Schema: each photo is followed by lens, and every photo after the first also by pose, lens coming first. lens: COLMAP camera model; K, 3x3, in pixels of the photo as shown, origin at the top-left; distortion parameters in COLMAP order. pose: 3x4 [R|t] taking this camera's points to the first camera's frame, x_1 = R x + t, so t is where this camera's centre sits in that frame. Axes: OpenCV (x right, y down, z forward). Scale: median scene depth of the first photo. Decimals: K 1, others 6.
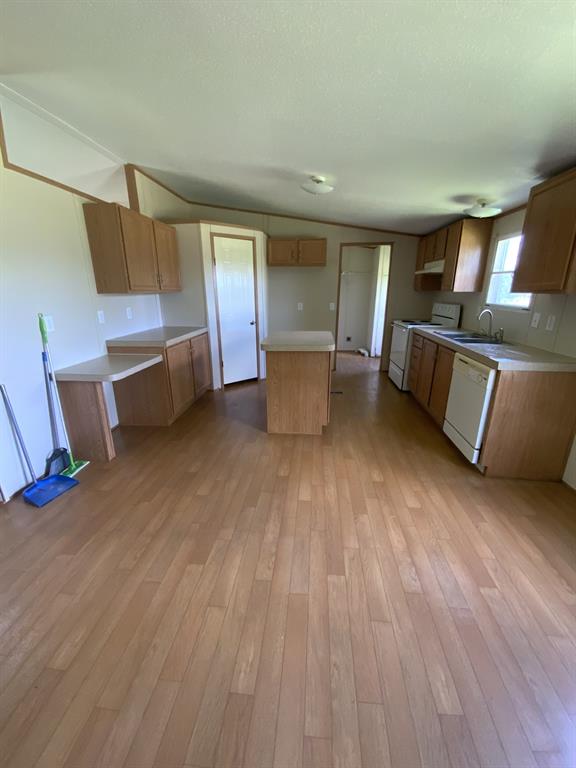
lens RADIAL K [[311.3, 0, 287.4], [0, 311.3, 386.7], [0, 0, 1]] dist [0.028024, -0.021524]
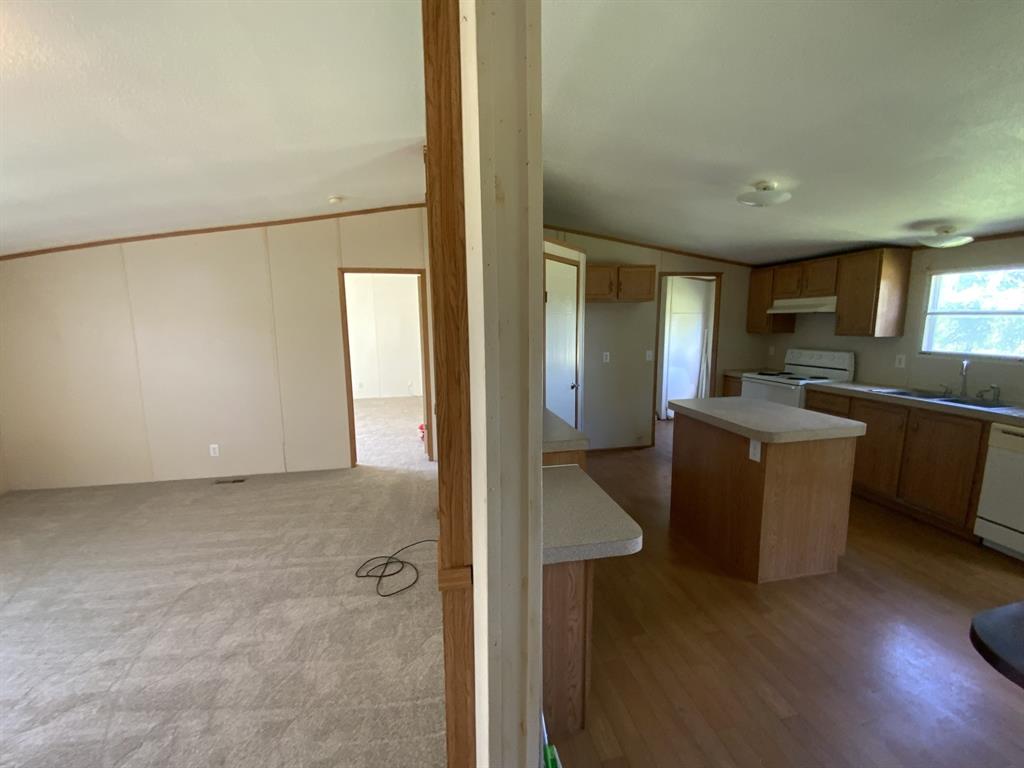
lens RADIAL K [[415.0, 0, 515.7], [0, 415.0, 383.6], [0, 0, 1]] dist [0.028024, -0.021524]
pose [[0.960161, -0.049995, 0.274938, -0.621640], [0.094256, 0.984151, -0.150208, -0.126467], [-0.263071, 0.170139, 0.949656, 0.296362]]
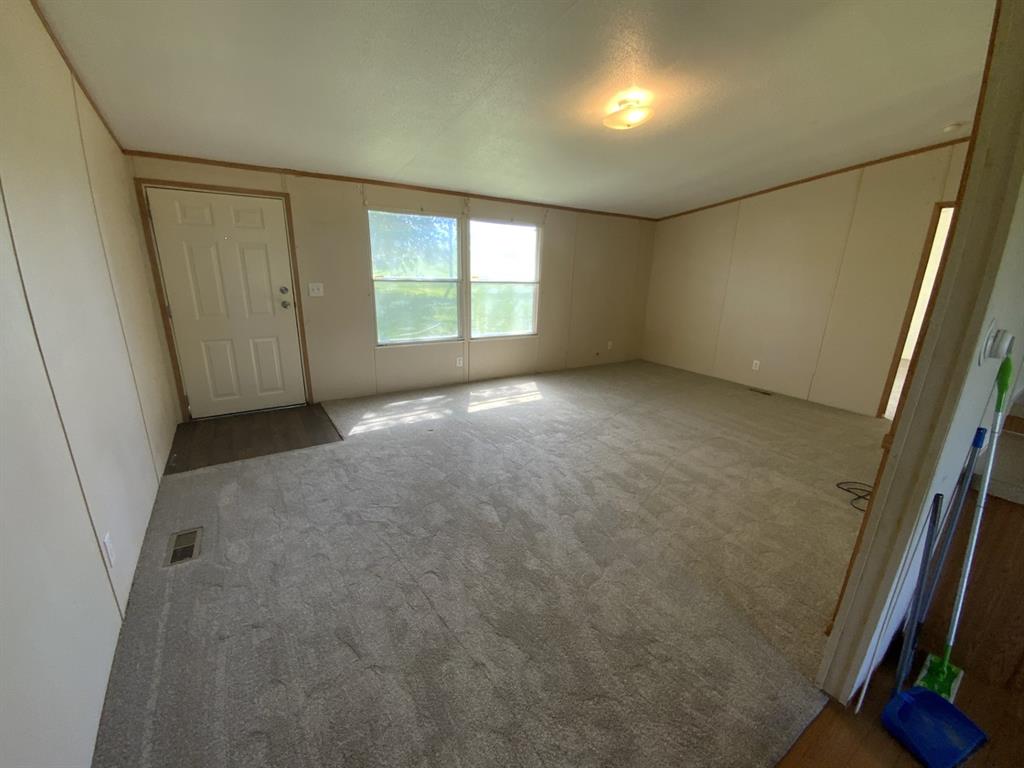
lens RADIAL K [[415.0, 0, 515.7], [0, 415.0, 383.6], [0, 0, 1]] dist [0.028024, -0.021524]
pose [[0.625682, 0.233245, -0.744392, -0.532053], [-0.263137, 0.961429, 0.080077, -0.028090], [0.734358, 0.145774, 0.662924, 0.058986]]
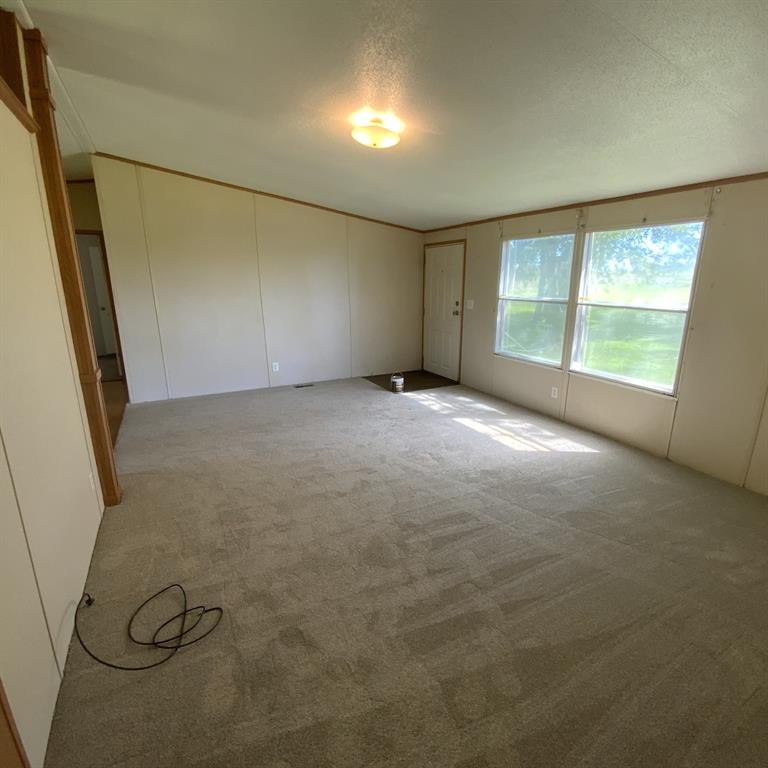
lens RADIAL K [[413.0, 0, 384.0], [0, 413.0, 384.0], [0, 0, 1]] dist [0.001753, 0.000072]
pose [[-0.840676, 0.130436, -0.525596, -0.639109], [-0.167165, 0.860657, 0.480963, -0.473017], [0.515092, 0.492196, -0.701729, 1.441036]]
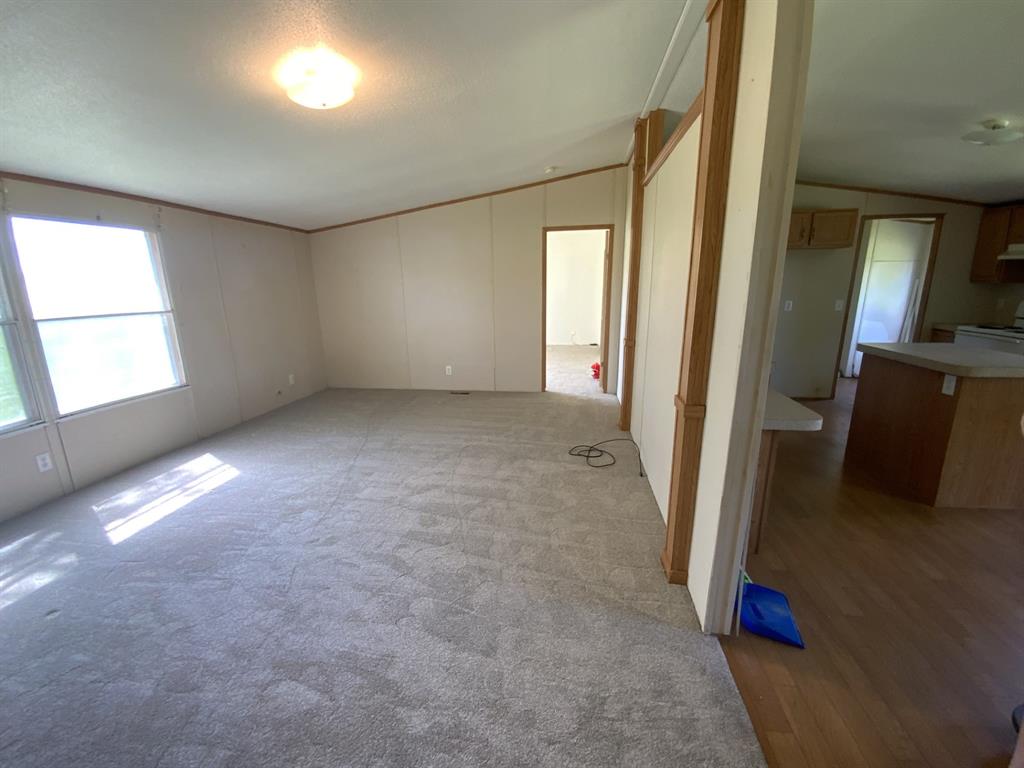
lens RADIAL K [[415.0, 0, 515.7], [0, 415.0, 383.6], [0, 0, 1]] dist [0.028024, -0.021524]
pose [[0.998512, -0.001813, -0.054509, -0.779652], [-0.001991, 0.997570, -0.069647, -0.034330], [0.054502, 0.069652, 0.996081, 0.093638]]
